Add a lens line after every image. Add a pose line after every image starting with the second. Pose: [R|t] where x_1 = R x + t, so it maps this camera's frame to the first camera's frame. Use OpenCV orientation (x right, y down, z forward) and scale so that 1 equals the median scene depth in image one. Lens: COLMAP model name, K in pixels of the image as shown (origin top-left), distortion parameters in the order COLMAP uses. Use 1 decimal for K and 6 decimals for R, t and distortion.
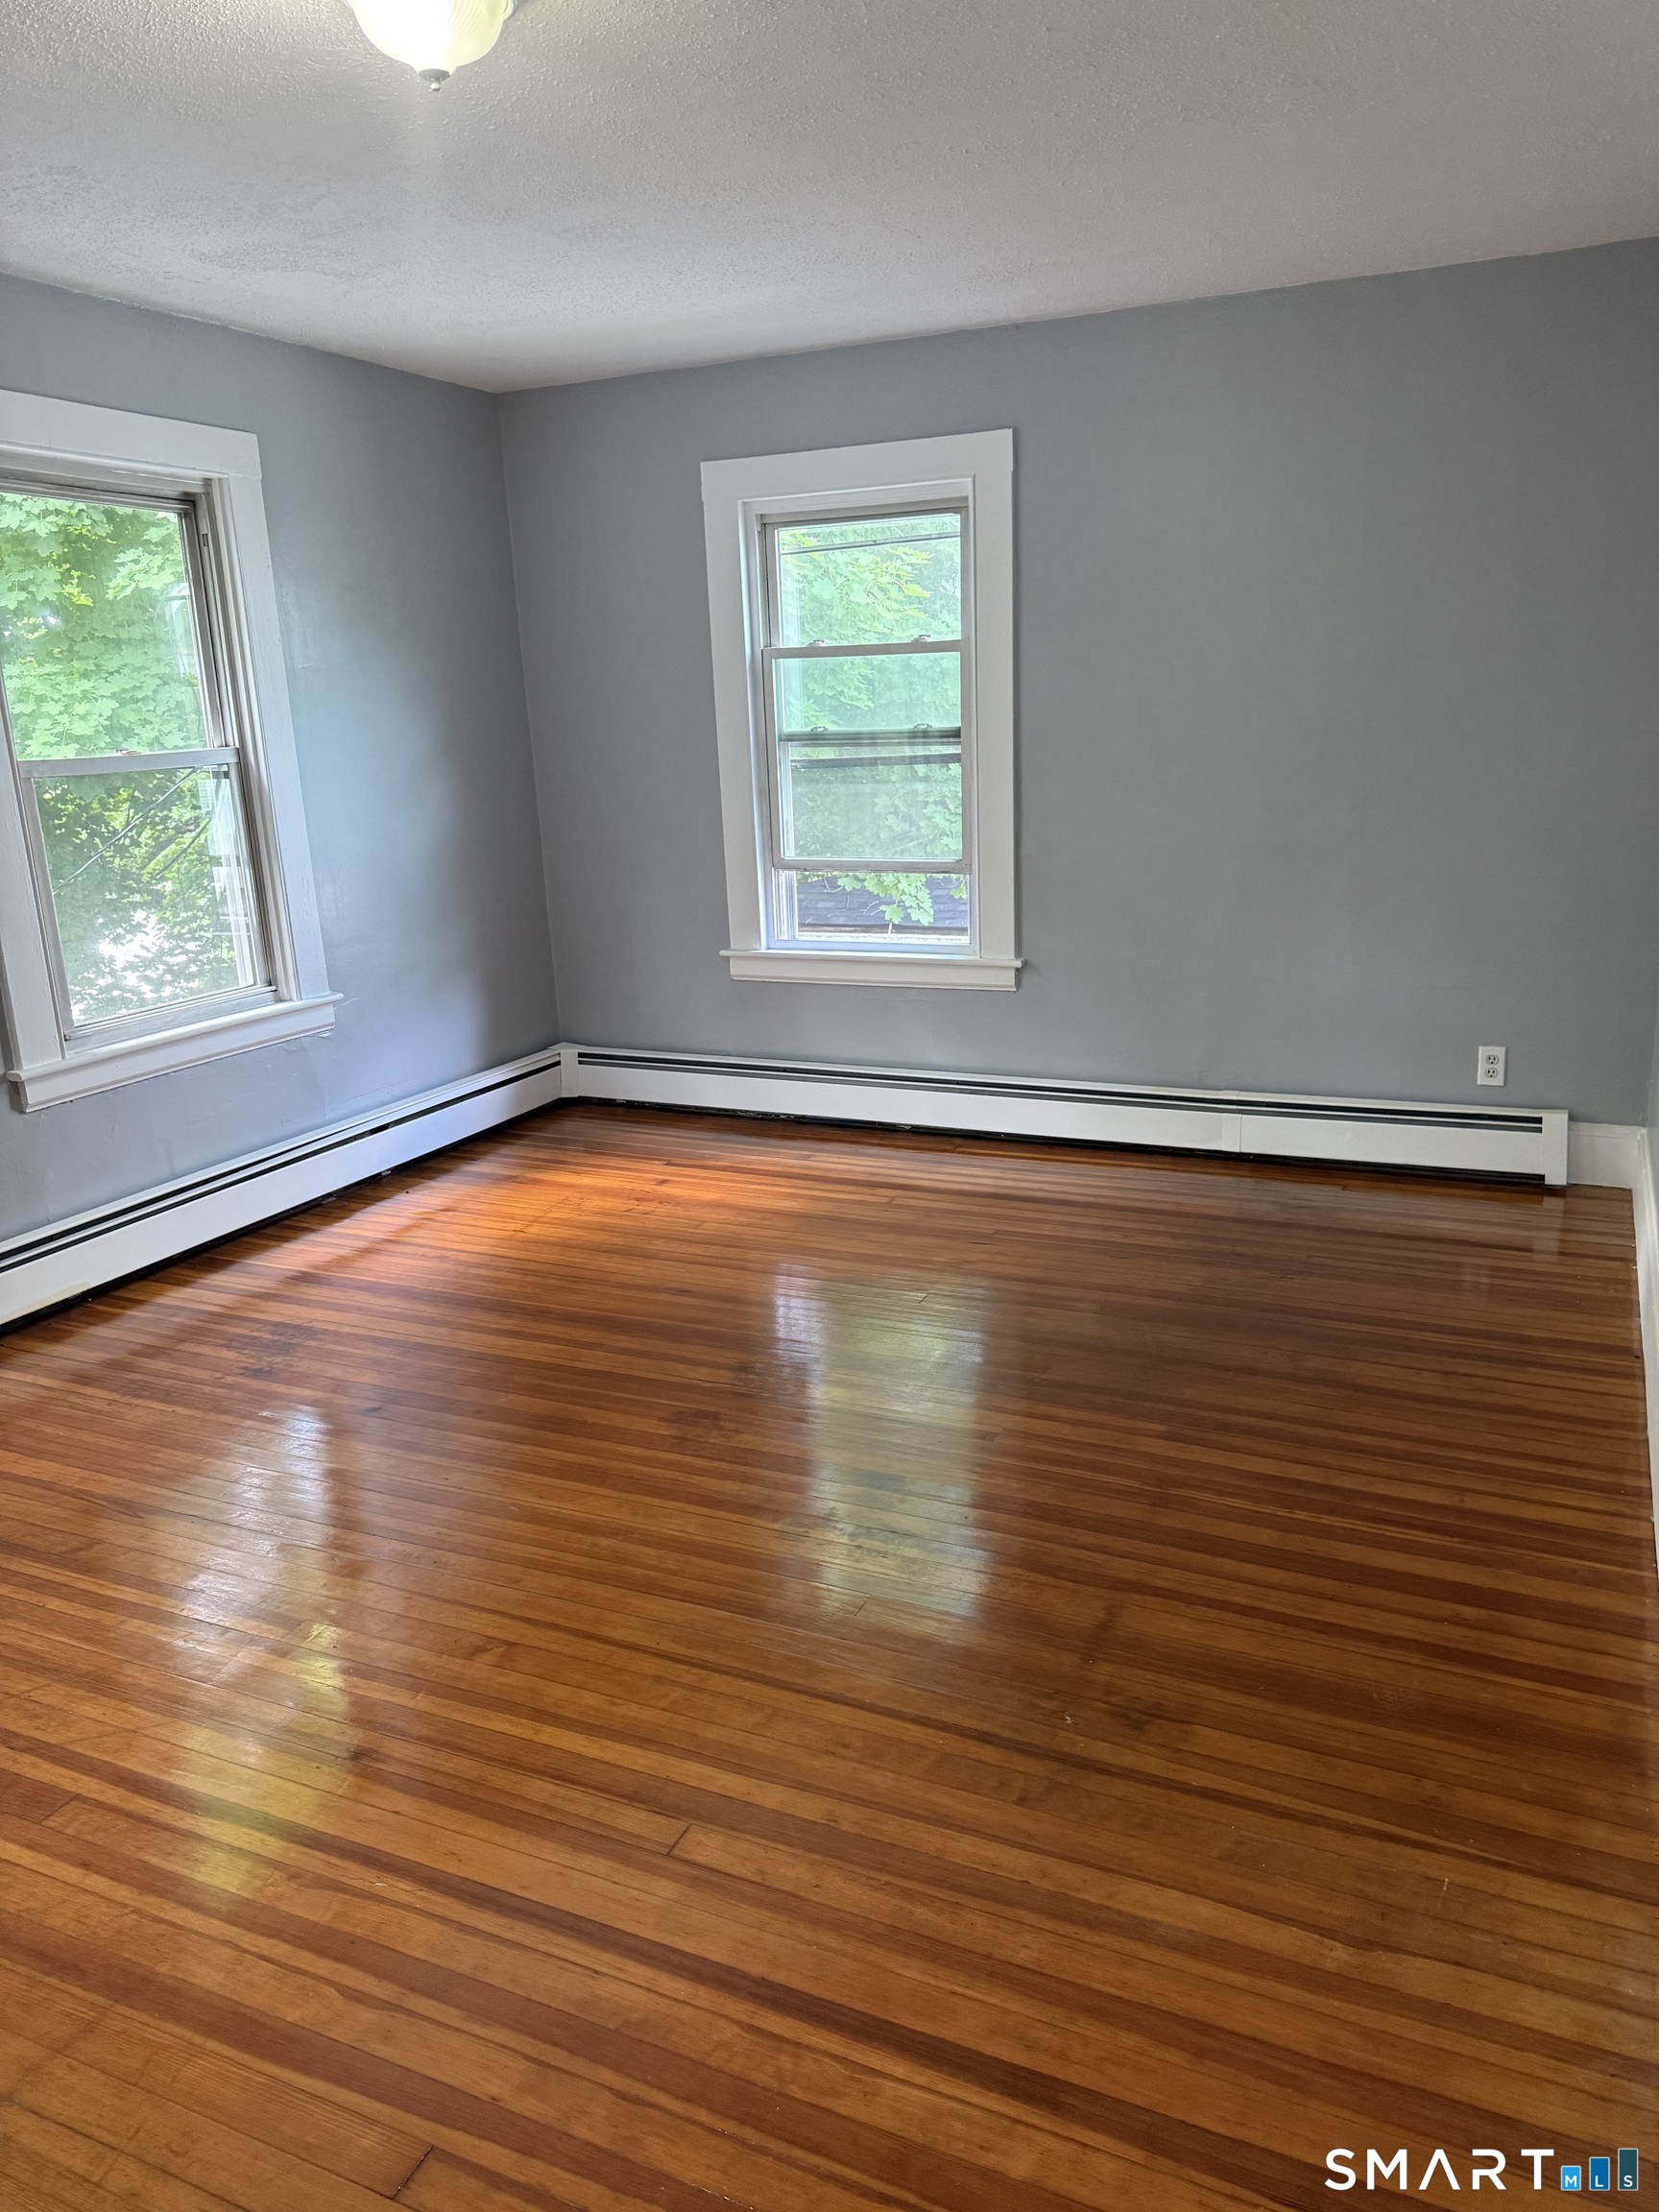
lens RADIAL K [[1569.9, 0, 837.0], [0, 1569.9, 1119.5], [0, 0, 1]] dist [0.081719, -0.122107]
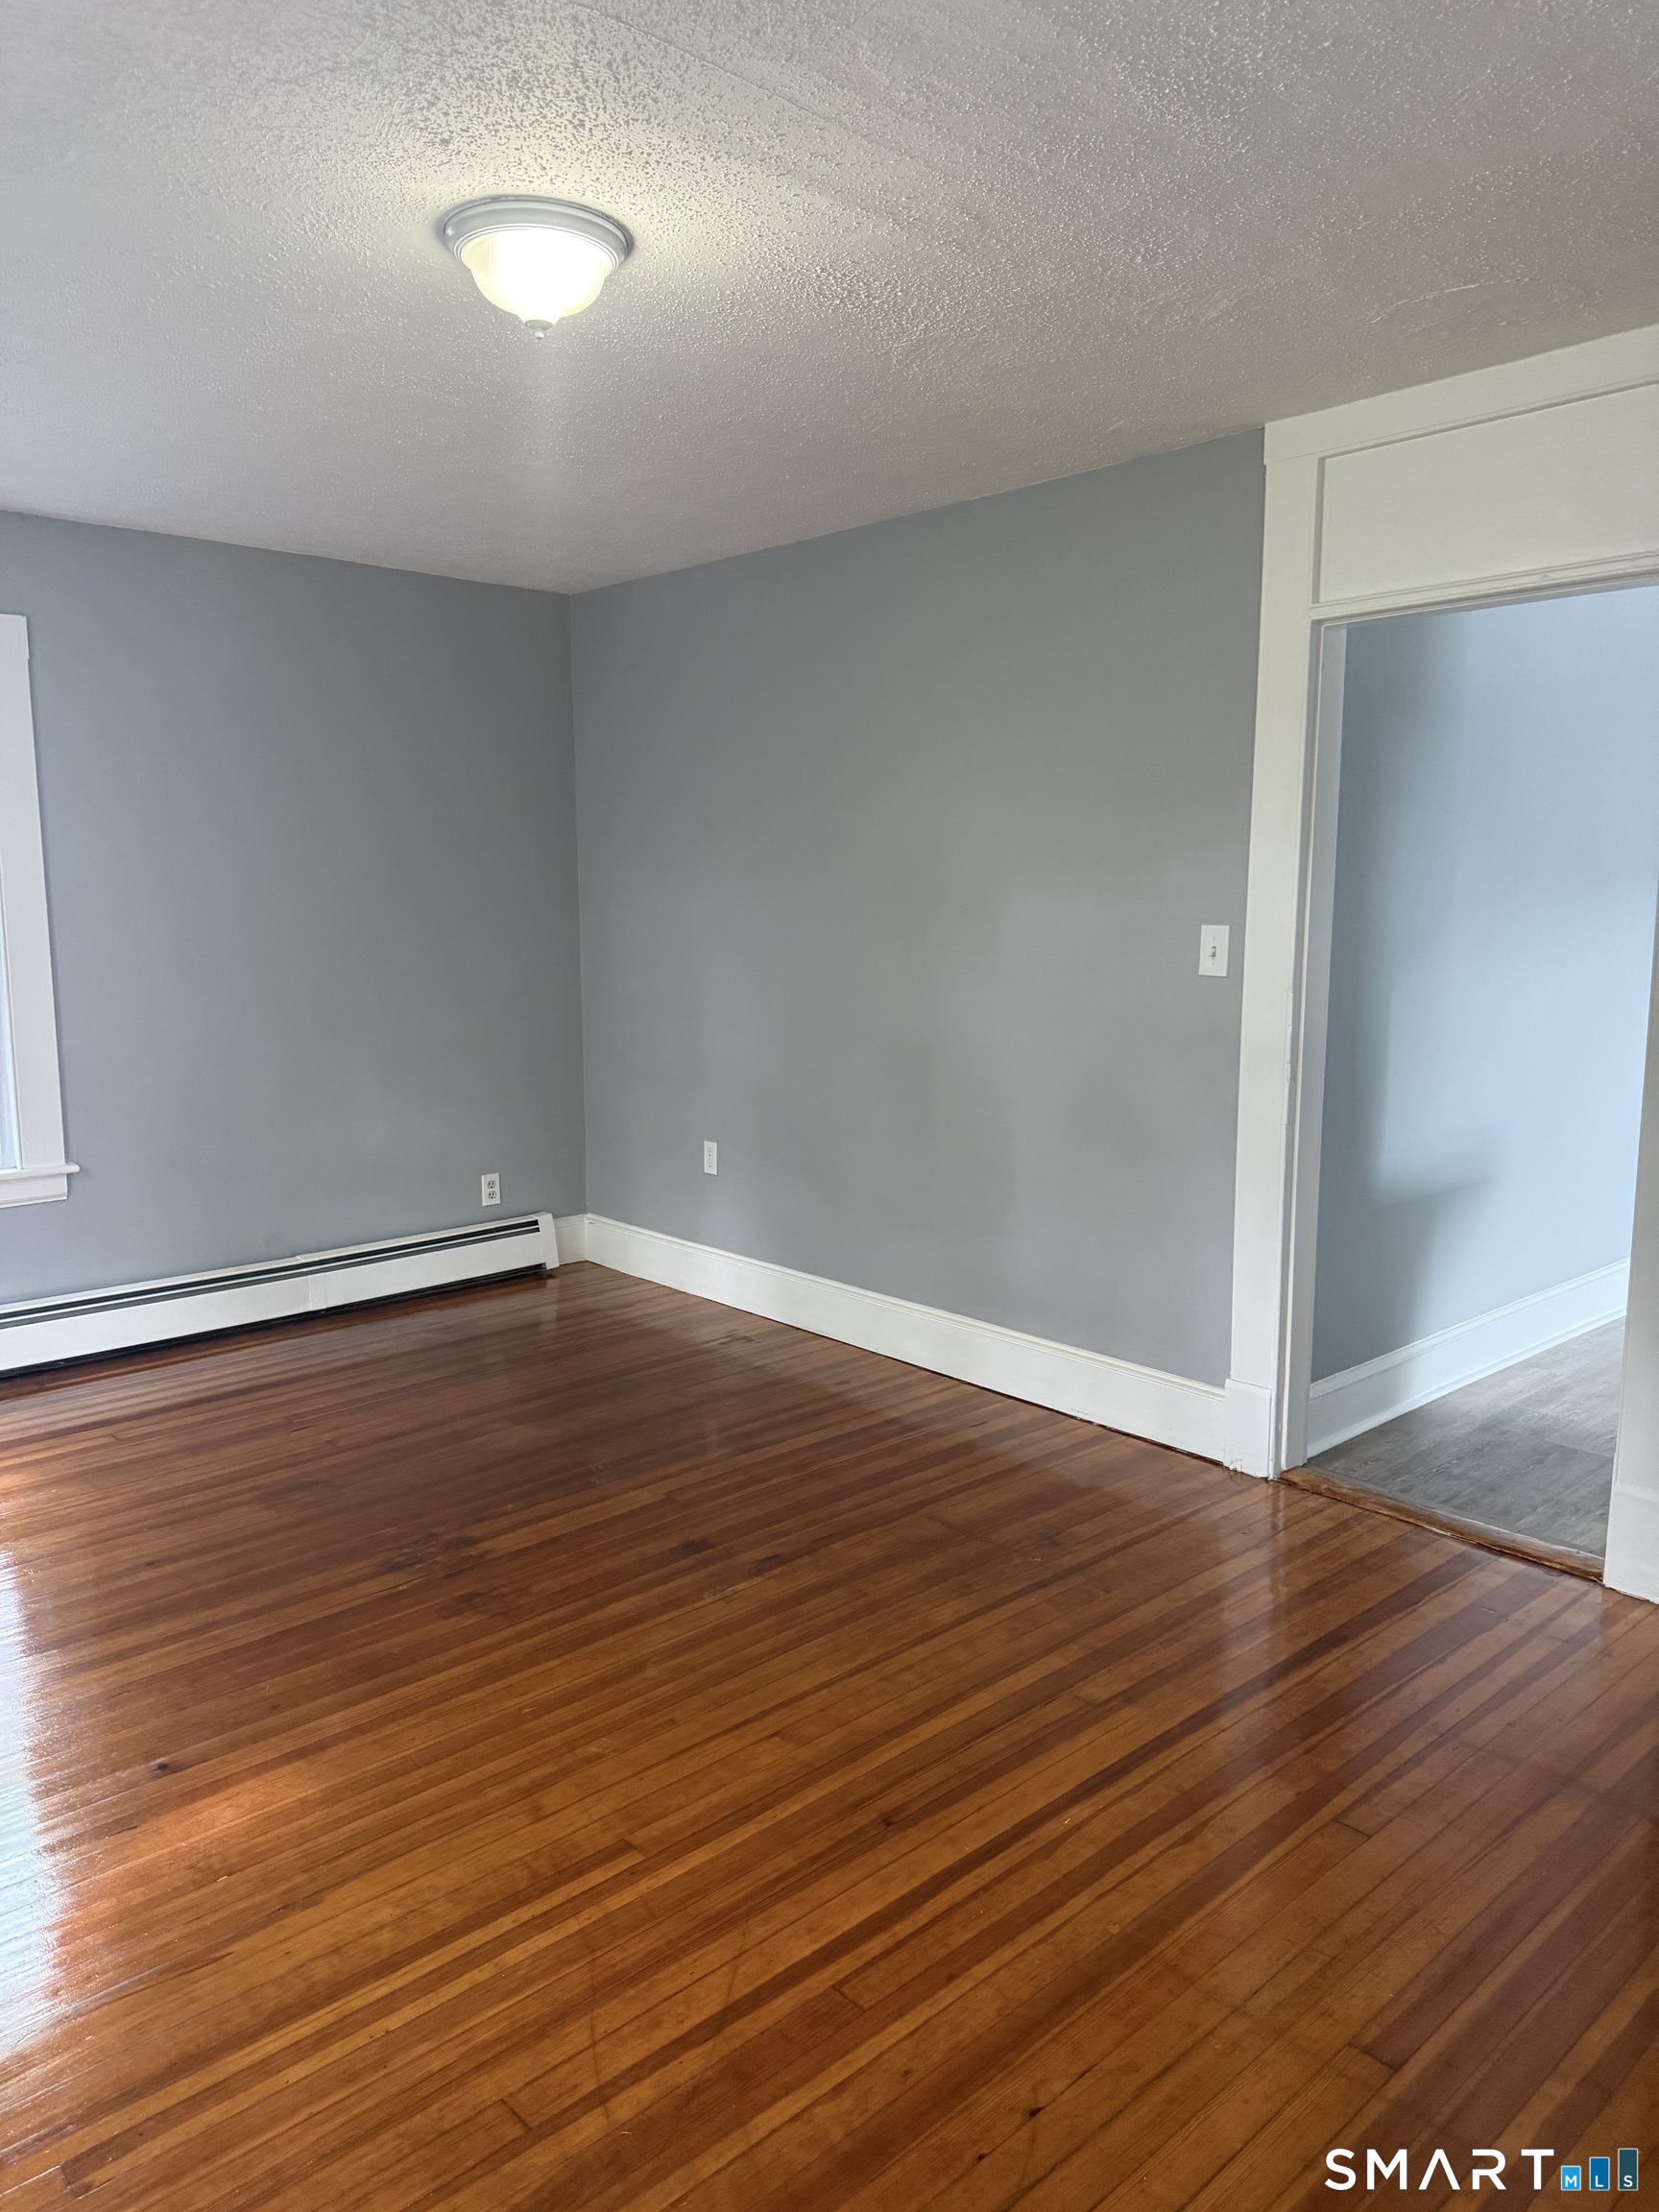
lens RADIAL K [[1569.9, 0, 837.0], [0, 1569.9, 1119.5], [0, 0, 1]] dist [0.081719, -0.122107]
pose [[0.377550, -0.104596, 0.920063, -0.637113], [0.224172, 0.974369, 0.018780, -0.050244], [-0.898445, 0.199162, 0.391320, 0.253241]]
